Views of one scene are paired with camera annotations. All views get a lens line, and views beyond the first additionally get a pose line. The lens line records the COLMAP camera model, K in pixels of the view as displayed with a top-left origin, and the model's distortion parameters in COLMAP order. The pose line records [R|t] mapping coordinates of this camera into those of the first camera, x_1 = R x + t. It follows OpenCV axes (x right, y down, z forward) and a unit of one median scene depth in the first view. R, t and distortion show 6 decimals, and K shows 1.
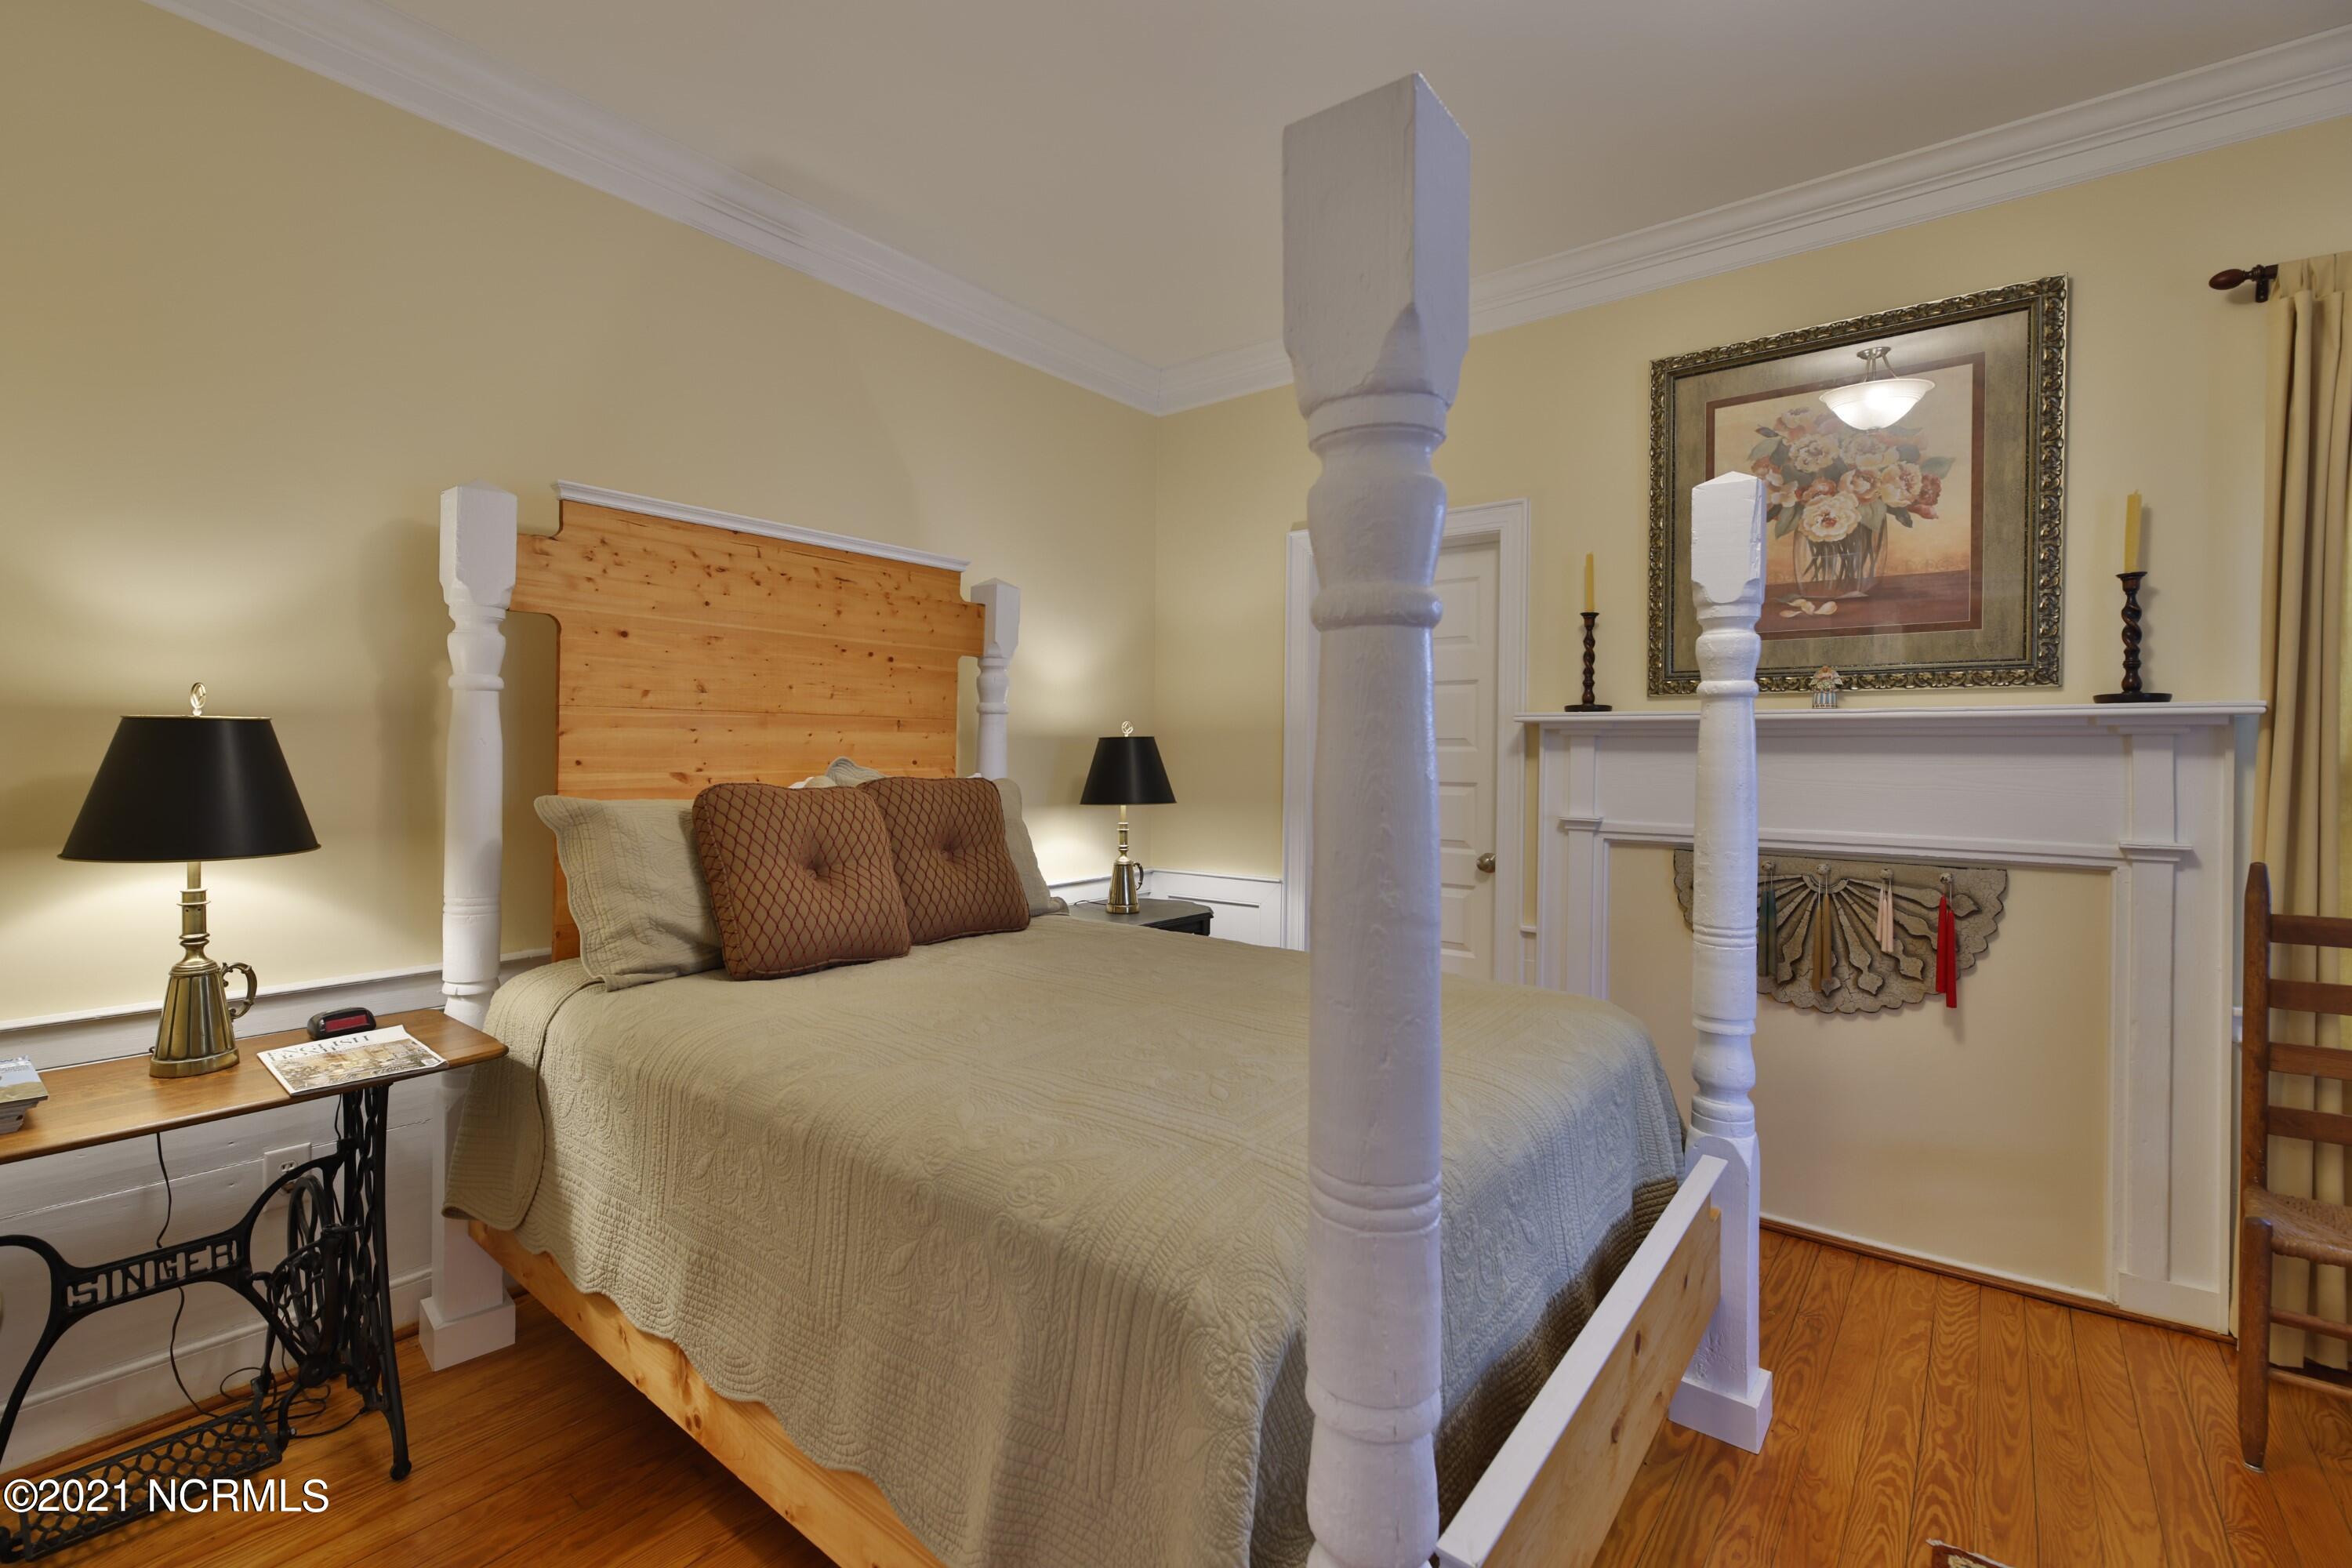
lens RADIAL K [[1100.0, 0, 1268.4], [0, 1100.0, 759.4], [0, 0, 1]] dist [-0.003498, -0.000697]
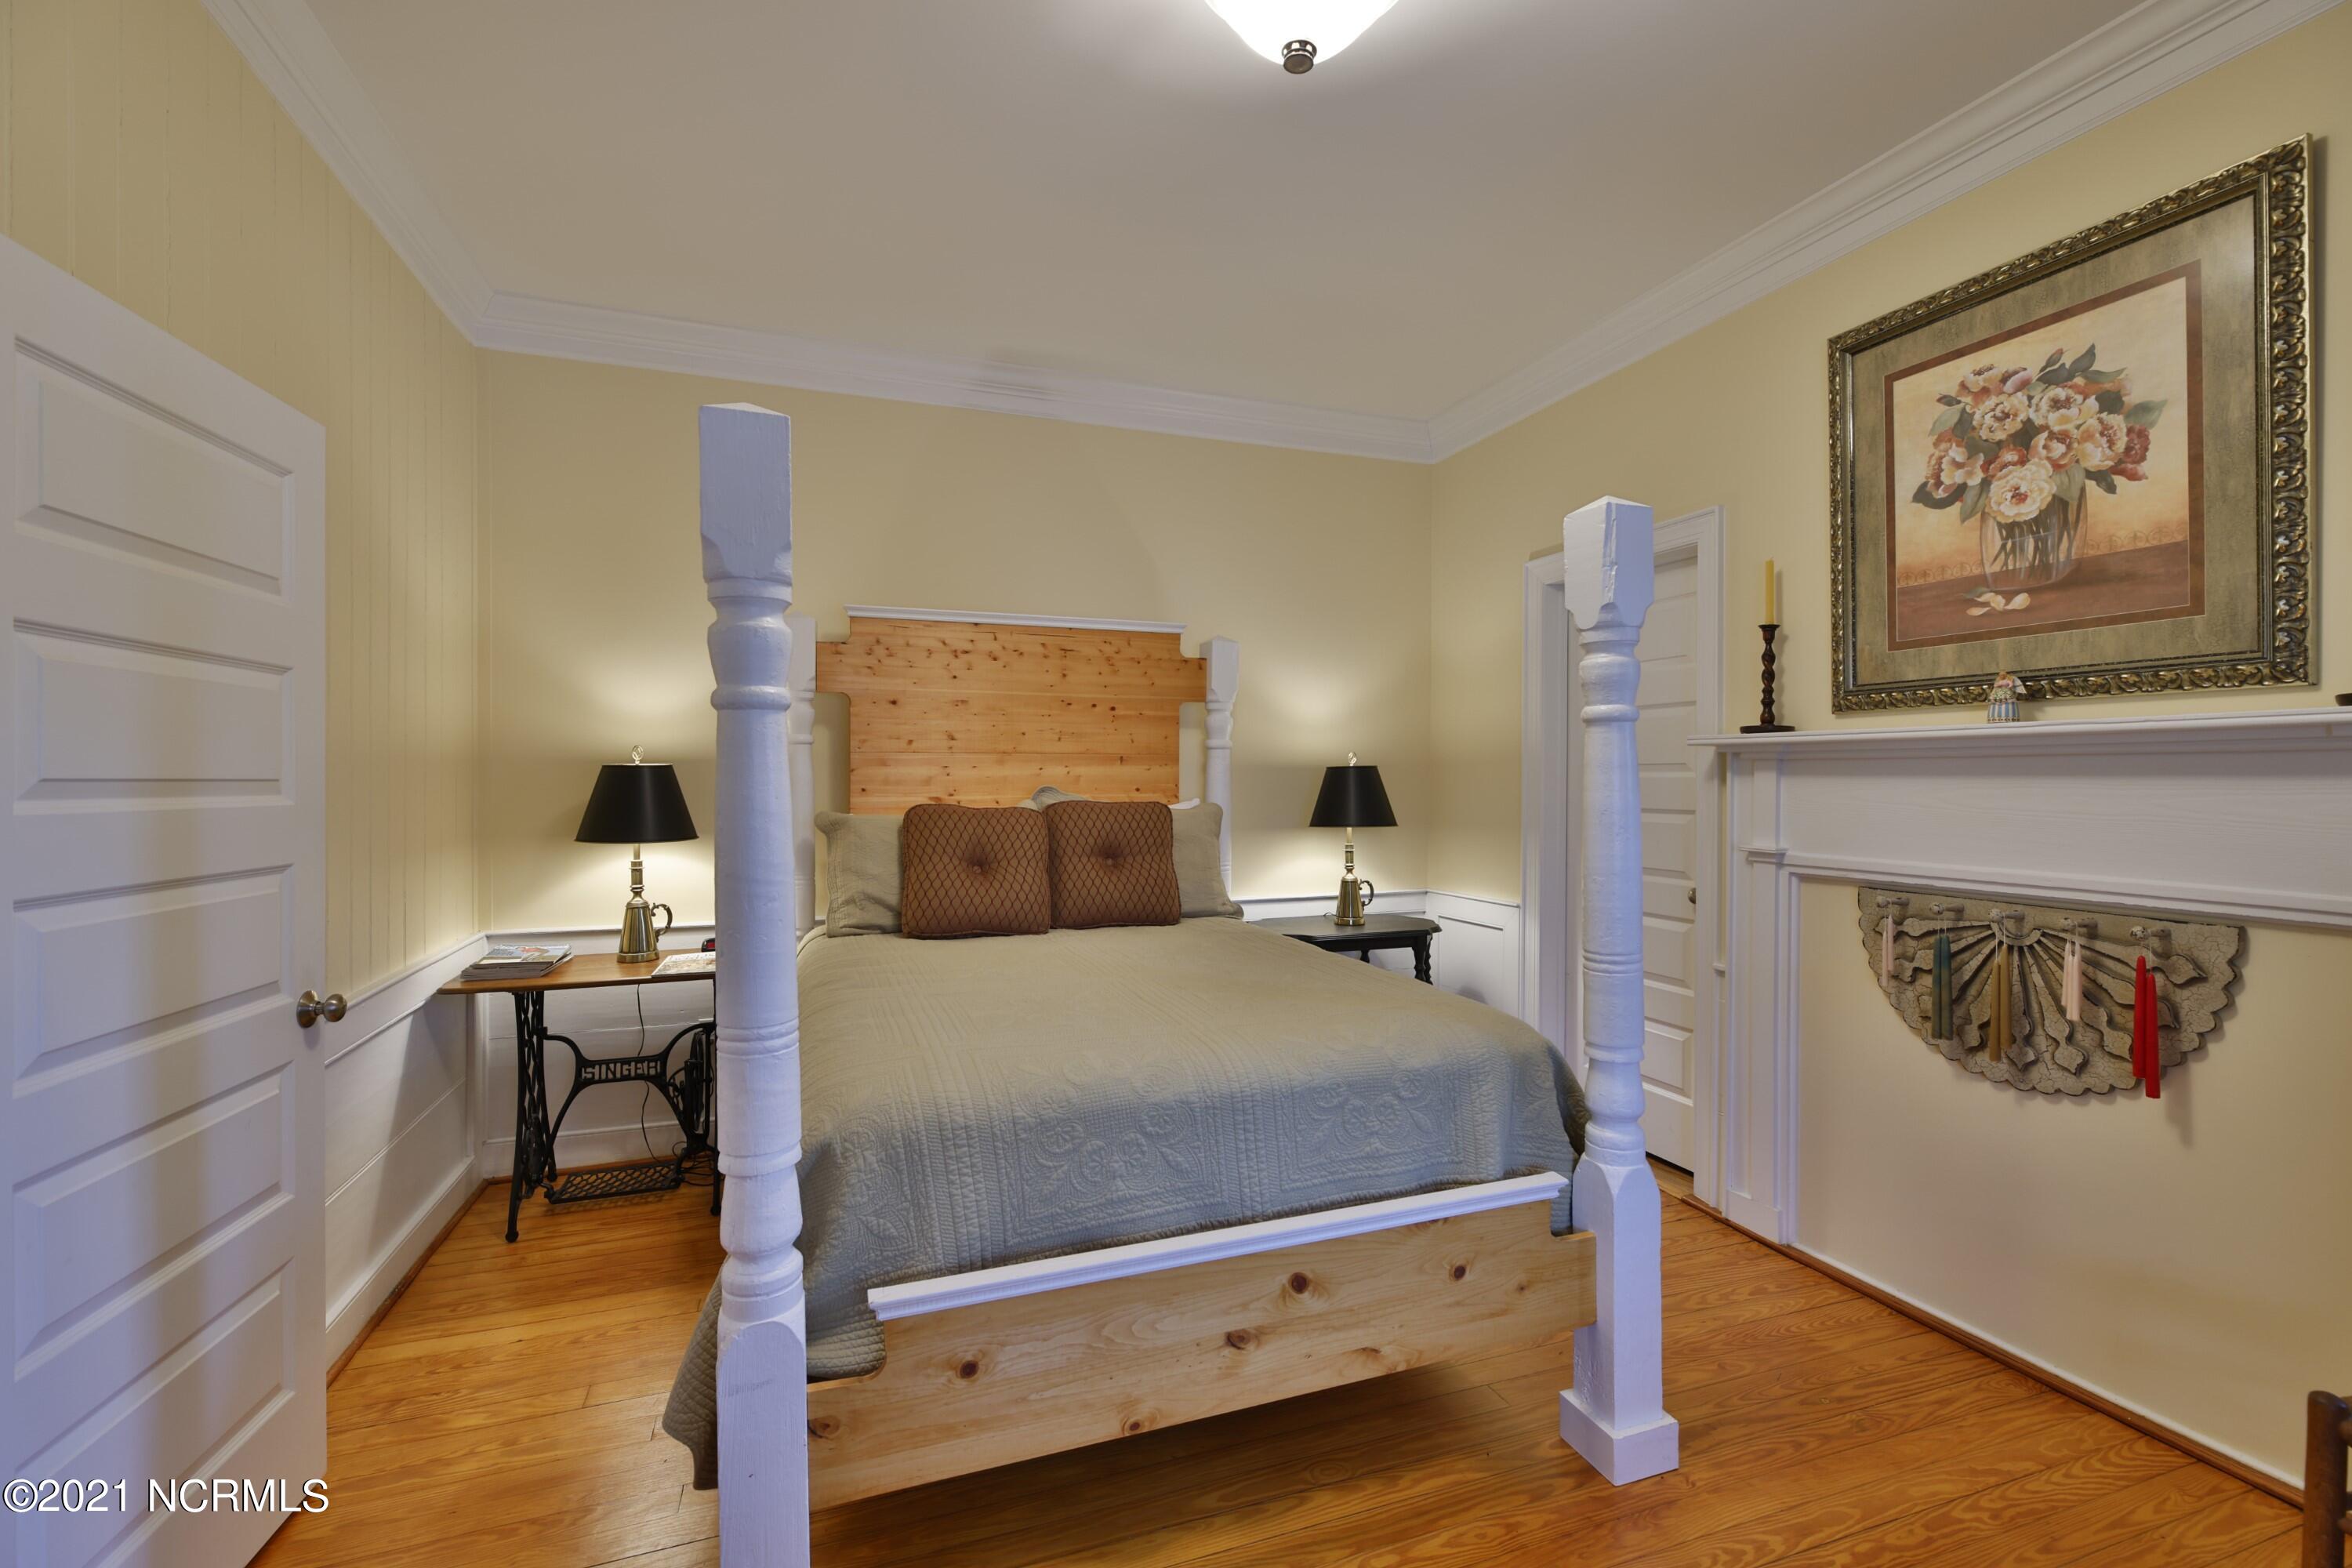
lens RADIAL K [[1100.0, 0, 1212.2], [0, 1100.0, 778.1], [0, 0, 1]] dist [-0.003498, -0.000697]
pose [[0.851627, -0.007390, -0.524096, 0.450028], [0.003115, 0.999954, -0.009037, 0.001459], [0.524139, 0.006063, 0.851611, -0.025667]]
